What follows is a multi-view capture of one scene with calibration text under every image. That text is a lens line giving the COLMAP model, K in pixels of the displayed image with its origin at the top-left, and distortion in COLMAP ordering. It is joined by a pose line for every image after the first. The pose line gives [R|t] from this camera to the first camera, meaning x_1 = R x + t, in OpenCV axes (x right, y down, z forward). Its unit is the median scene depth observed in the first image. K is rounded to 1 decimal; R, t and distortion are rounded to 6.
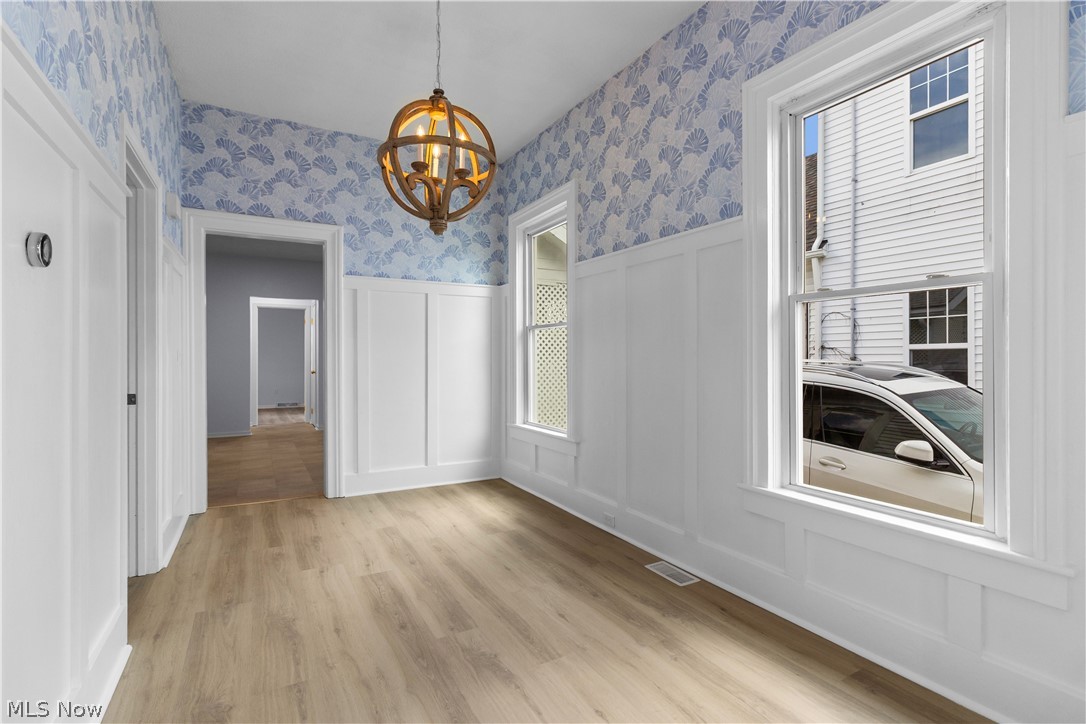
lens RADIAL K [[515.3, 0, 543.0], [0, 515.3, 362.0], [0, 0, 1]] dist [0.001485, 0.000202]
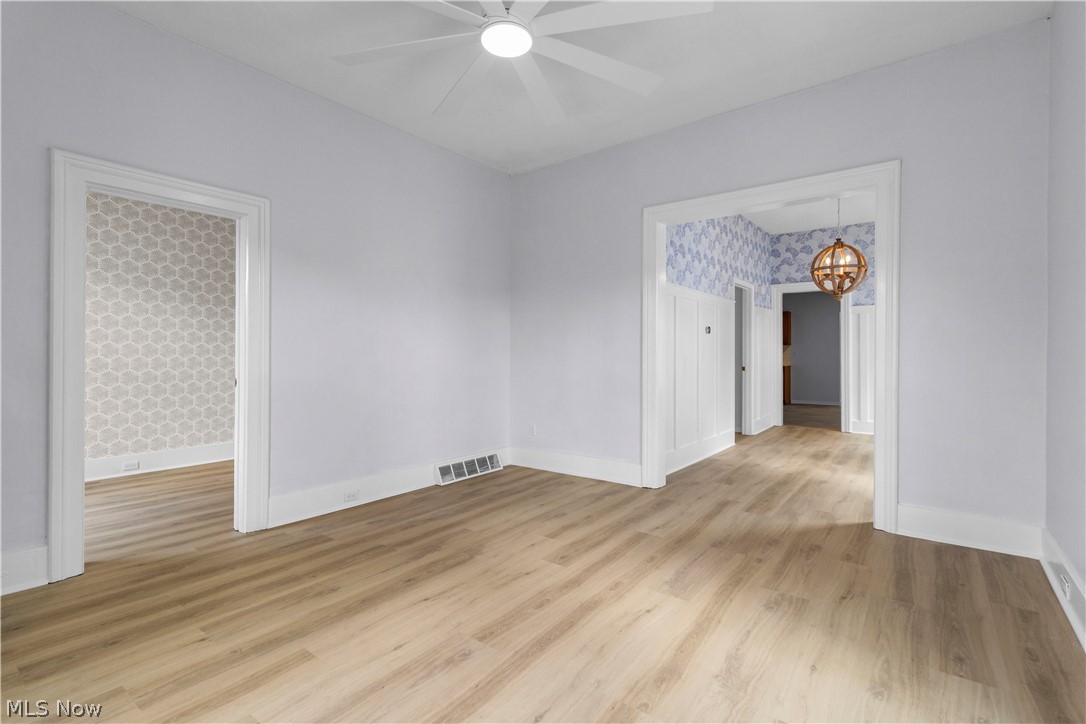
lens RADIAL K [[510.9, 0, 545.8], [0, 510.9, 348.4], [0, 0, 1]] dist [-0.000857, -0.000027]
pose [[0.404282, -0.011045, -0.914568, 0.852644], [-0.008662, 0.999836, -0.015904, 0.012218], [0.914593, 0.014352, 0.404120, -0.711142]]
